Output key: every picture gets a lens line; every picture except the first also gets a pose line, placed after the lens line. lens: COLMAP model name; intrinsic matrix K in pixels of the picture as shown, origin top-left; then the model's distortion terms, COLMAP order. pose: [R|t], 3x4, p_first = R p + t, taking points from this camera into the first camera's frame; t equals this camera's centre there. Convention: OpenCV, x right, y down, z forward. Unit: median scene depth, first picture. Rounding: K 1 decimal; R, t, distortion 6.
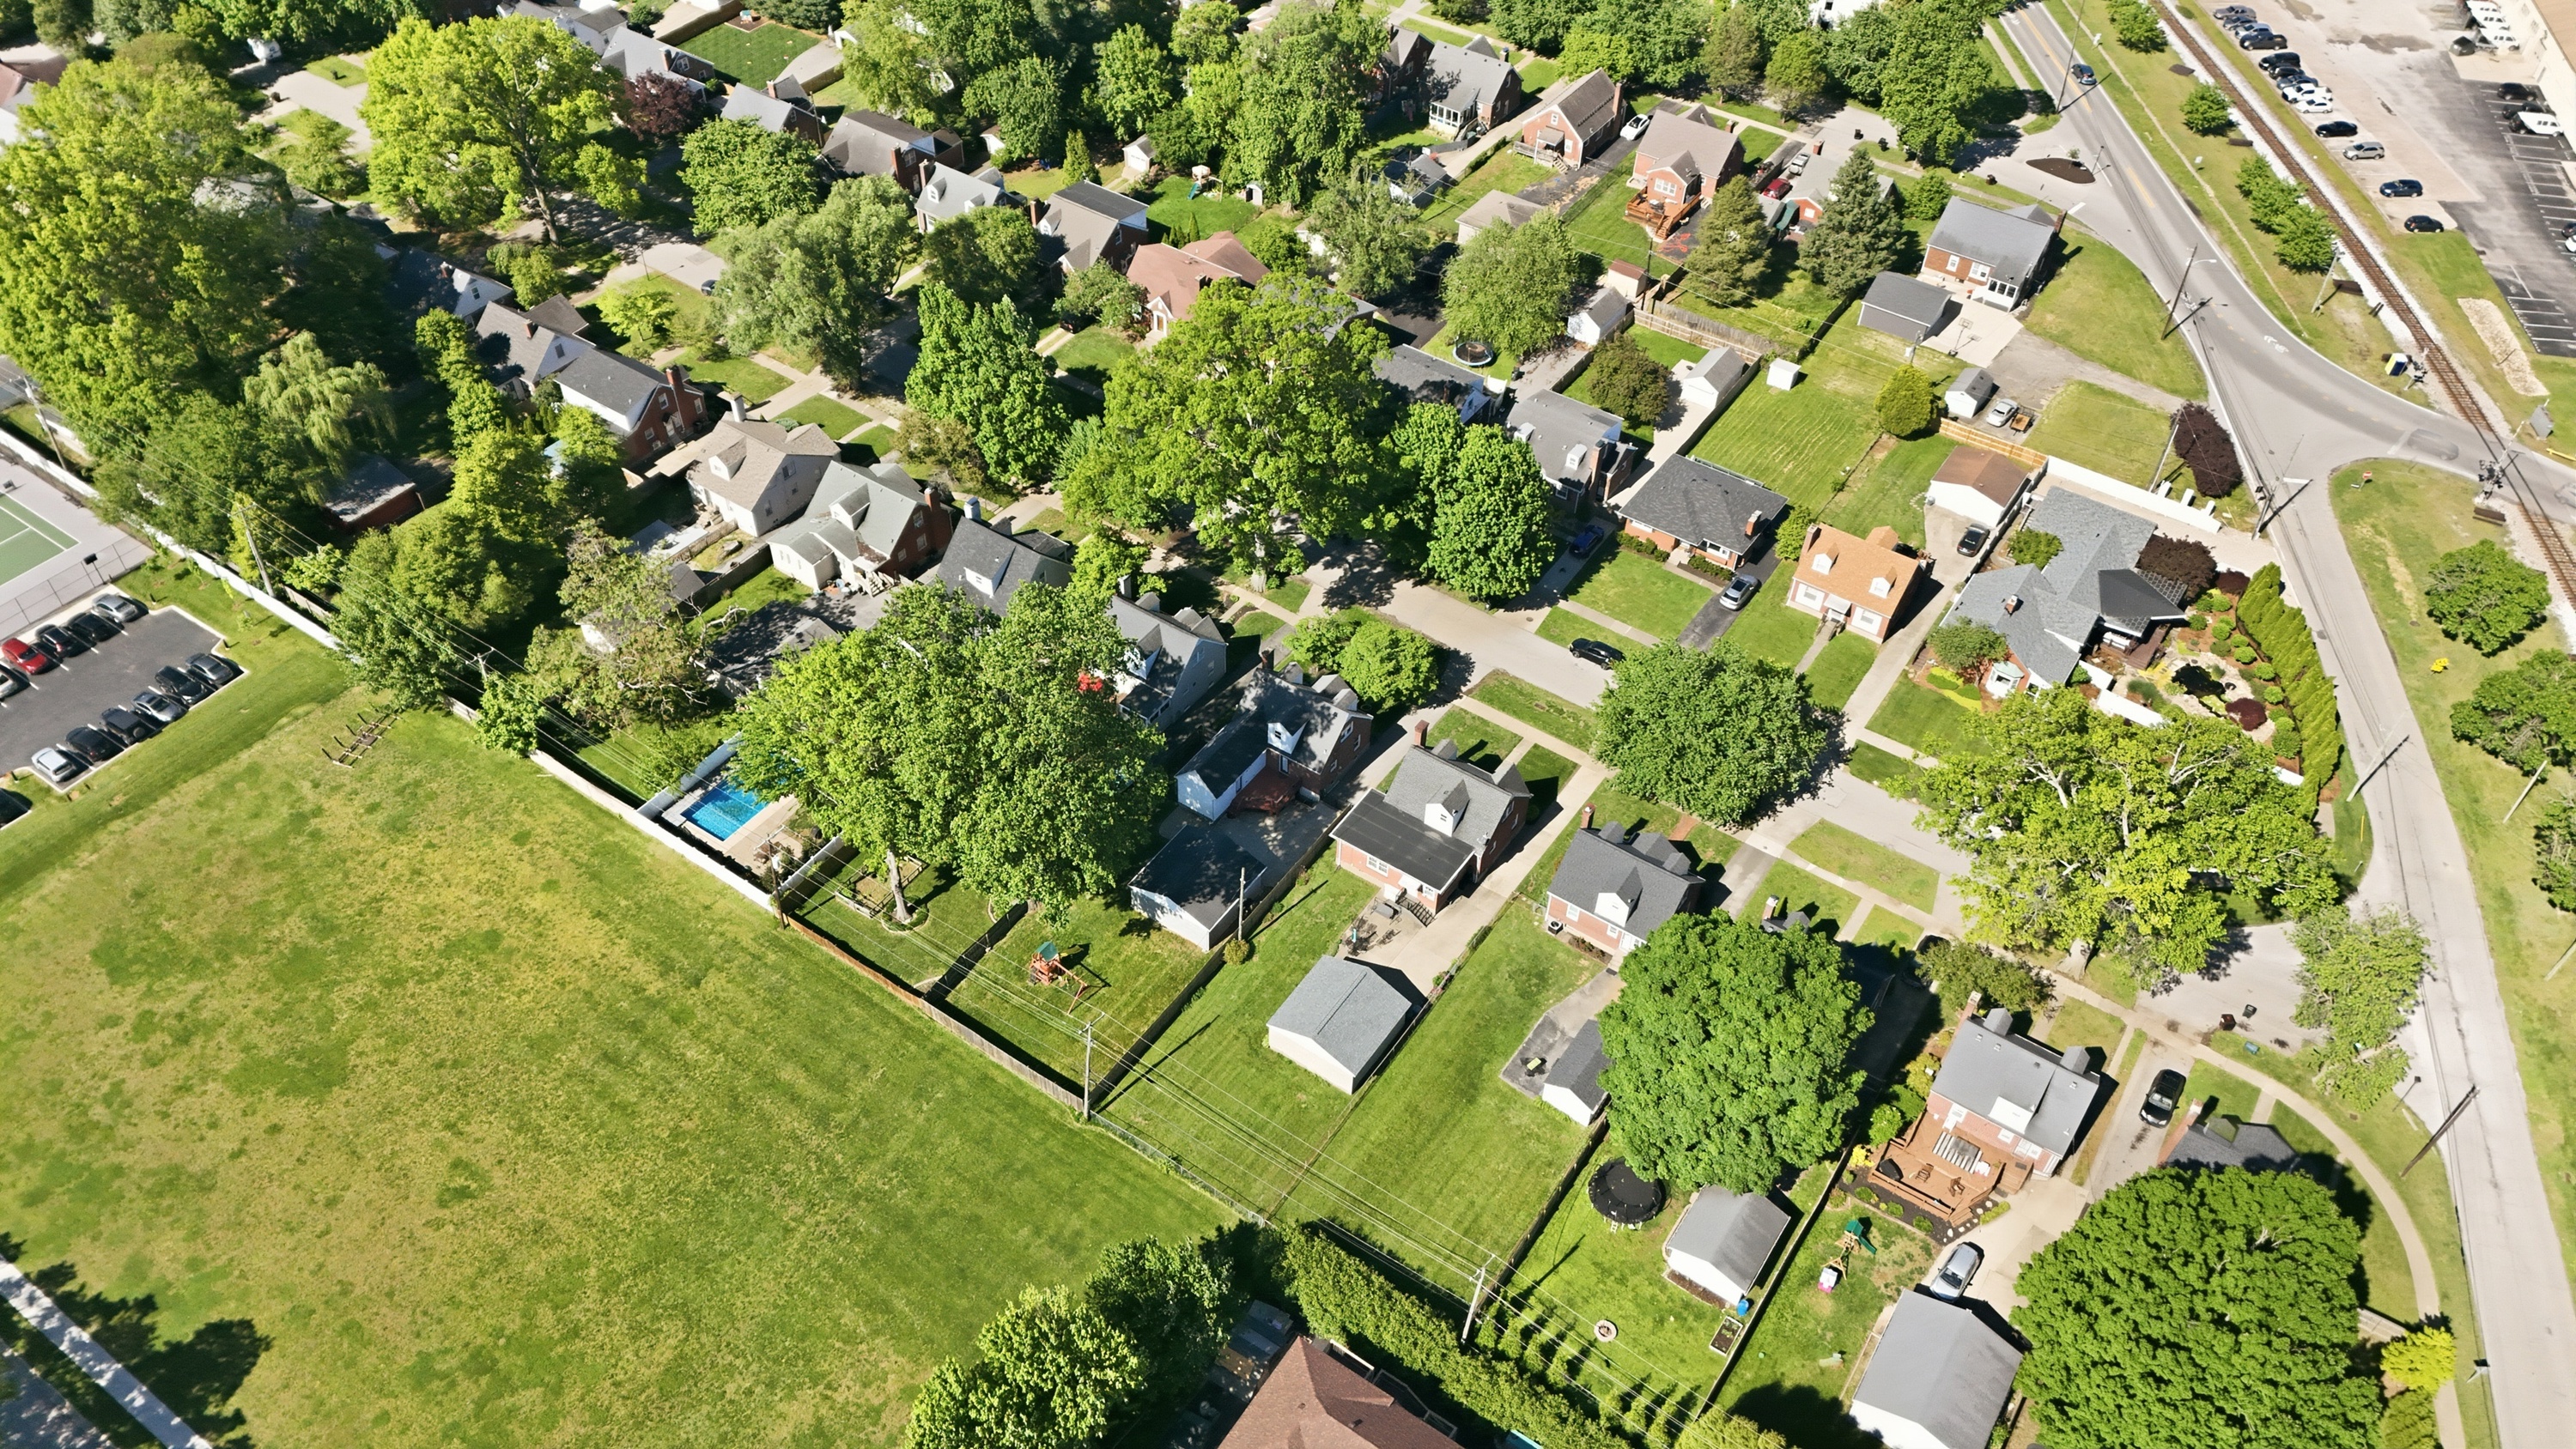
lens RADIAL K [[1877.8, 0, 1293.4], [0, 1877.8, 713.4], [0, 0, 1]] dist [0.054595, -0.048588]
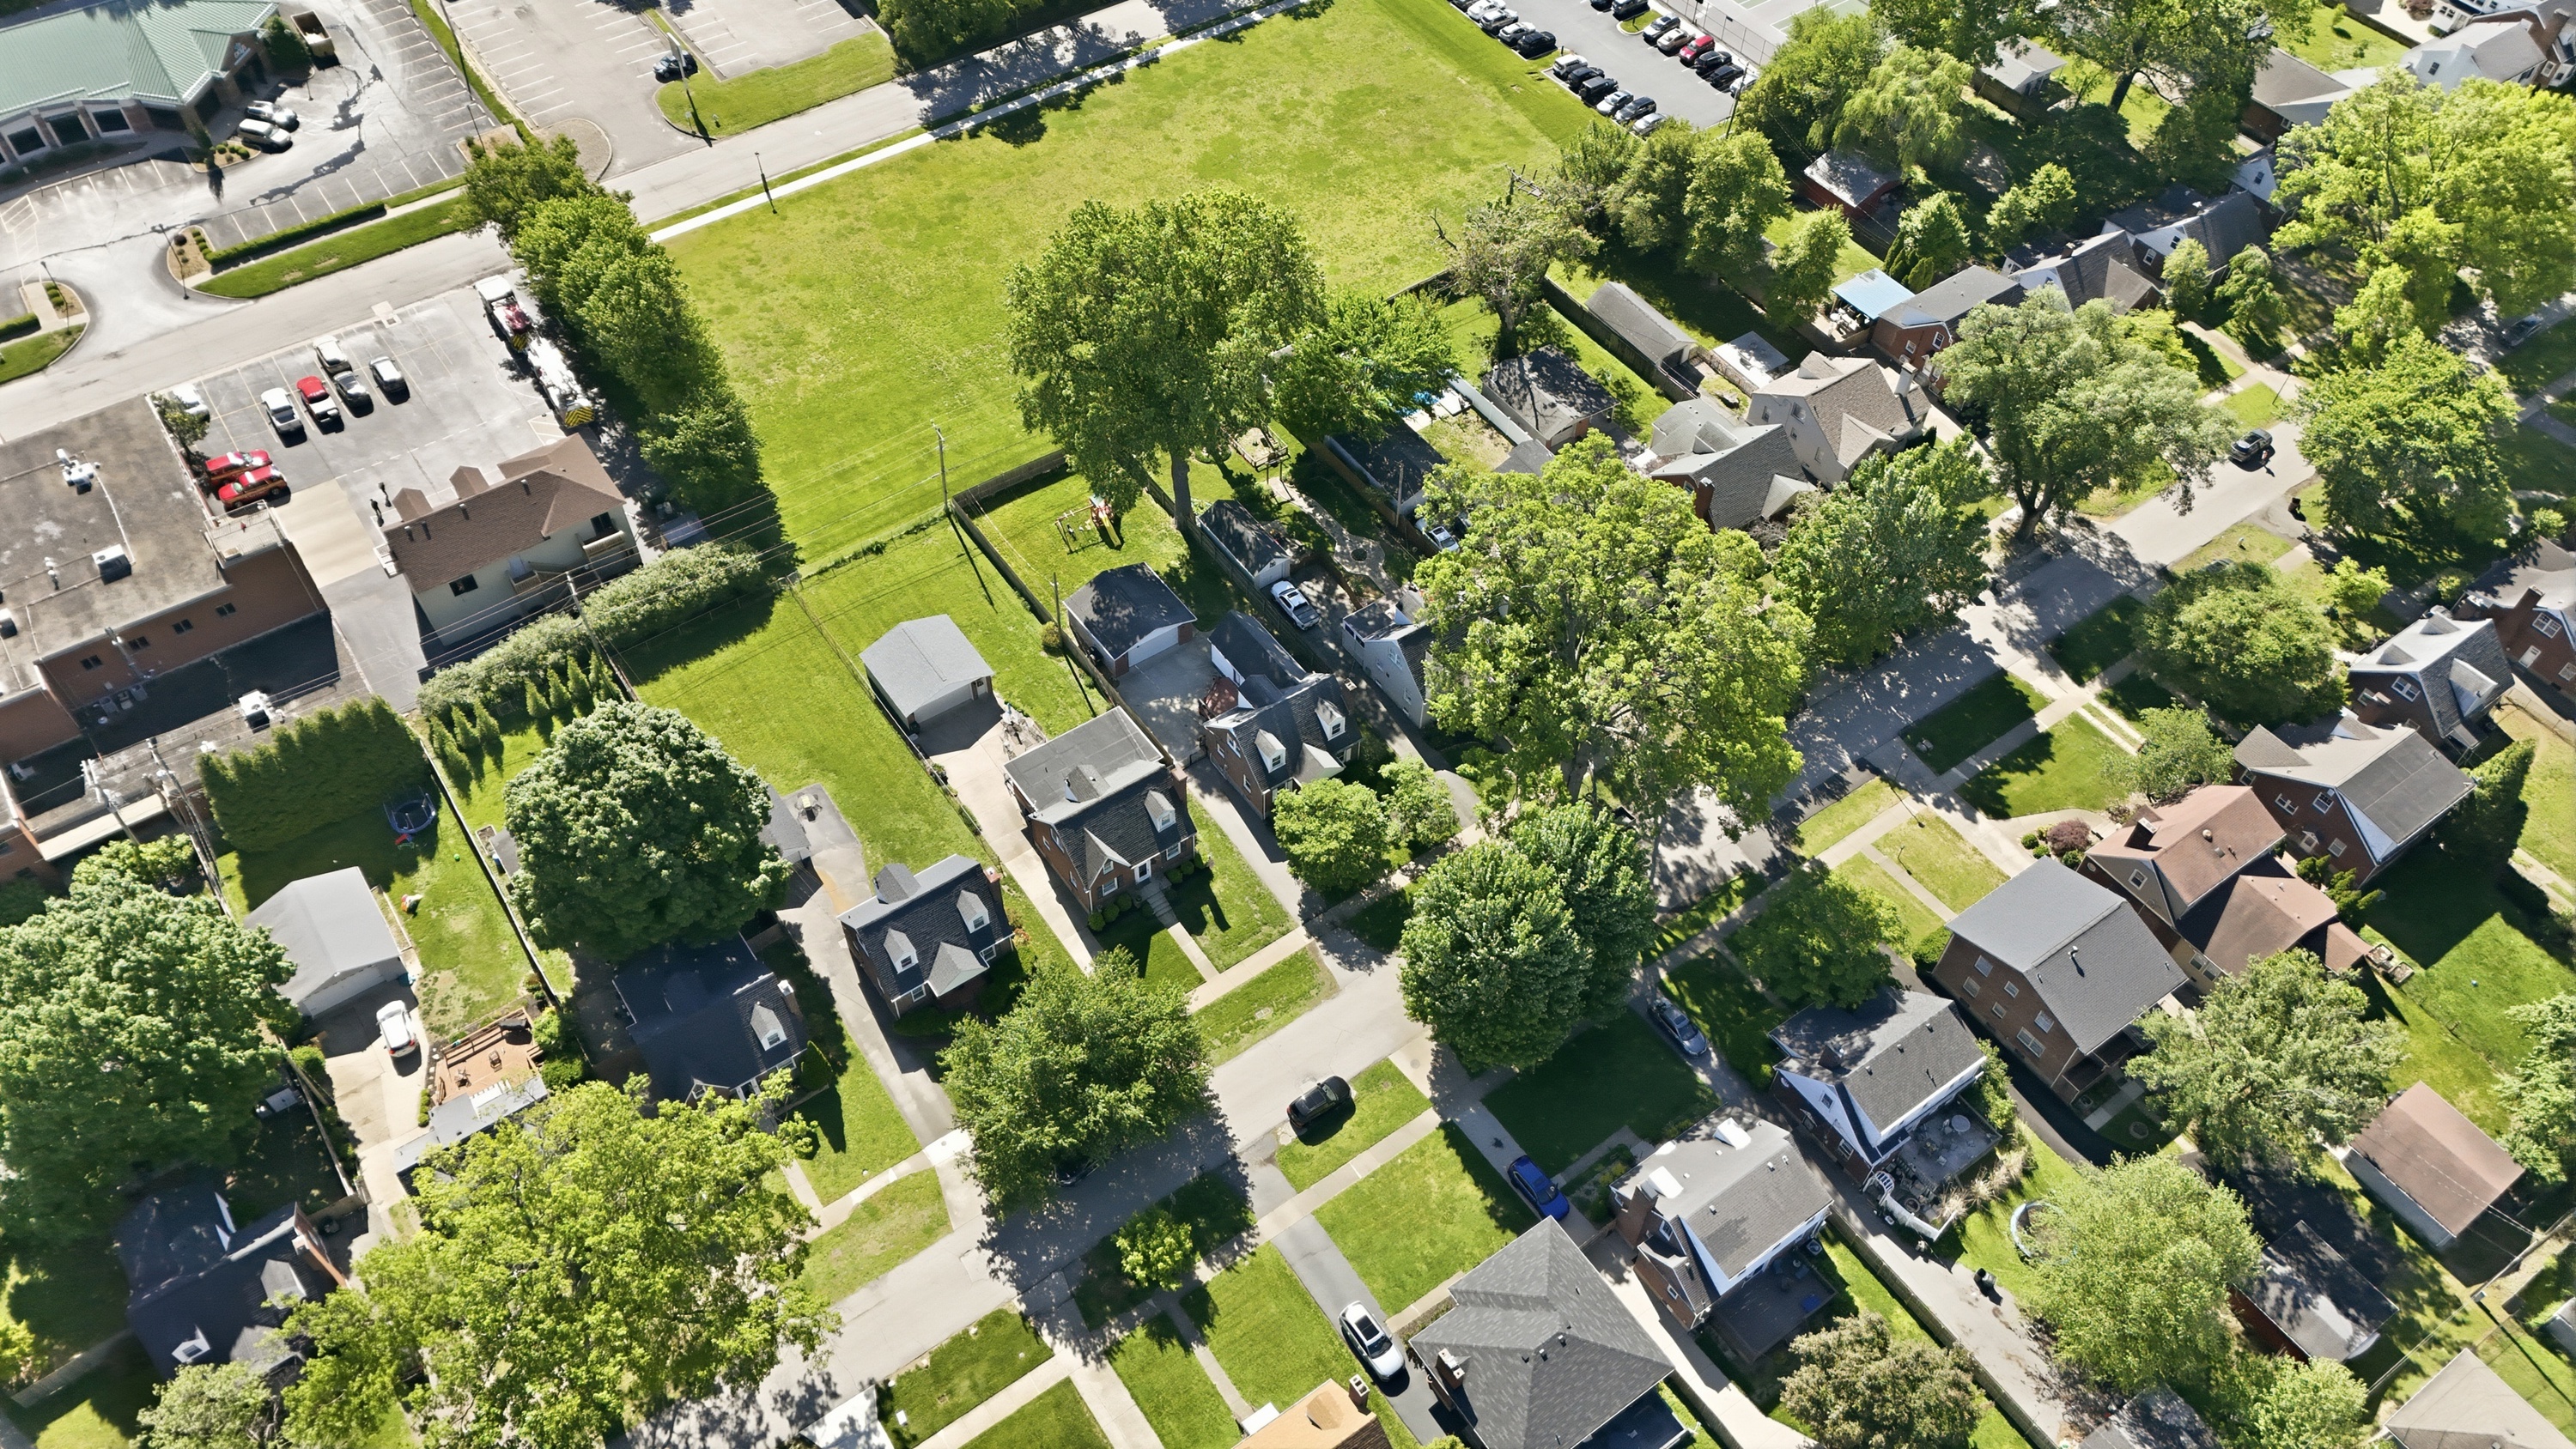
lens RADIAL K [[1877.8, 0, 1293.4], [0, 1877.8, 713.4], [0, 0, 1]] dist [0.054595, -0.048588]
pose [[-0.347868, 0.706530, -0.616282, 0.533745], [-0.678893, 0.263520, 0.685319, -0.599586], [0.646601, 0.656790, 0.387988, 0.617657]]
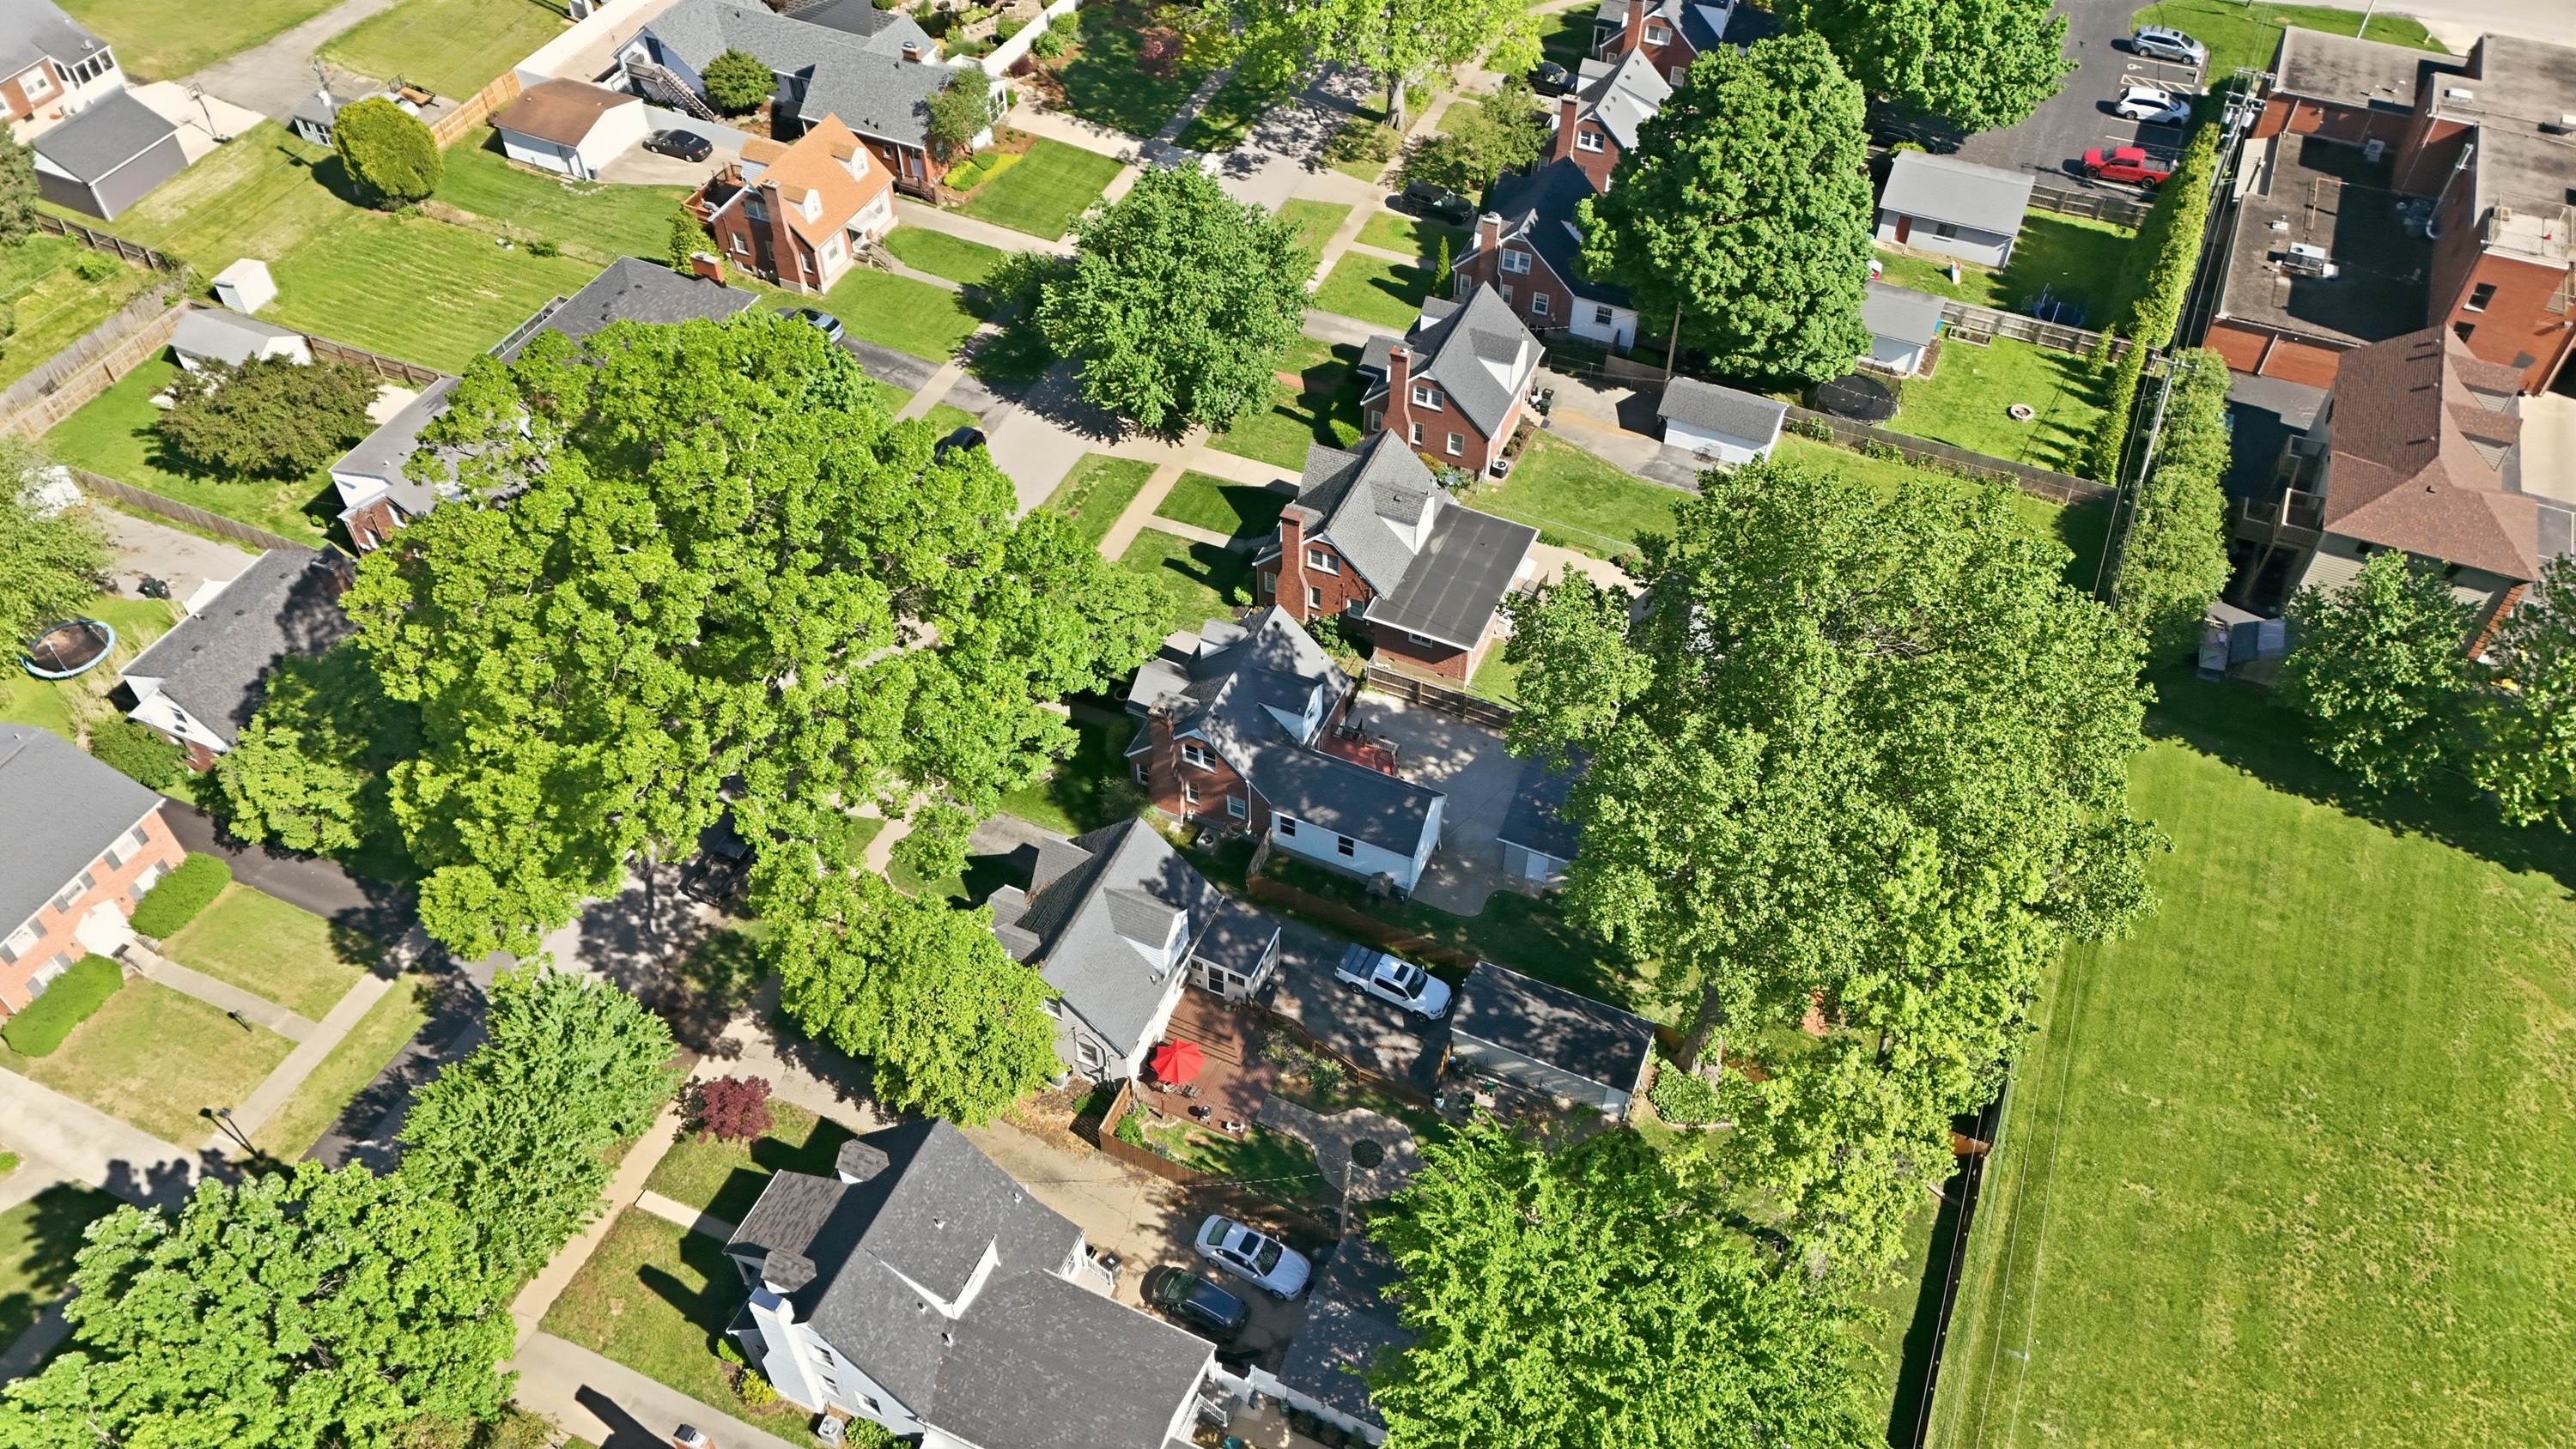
lens RADIAL K [[1877.8, 0, 1293.4], [0, 1877.8, 713.4], [0, 0, 1]] dist [0.054595, -0.048588]
pose [[-0.185249, -0.739087, 0.647637, -0.366624], [0.684273, 0.375996, 0.624818, -0.340645], [-0.705304, 0.558907, 0.436084, 0.699139]]
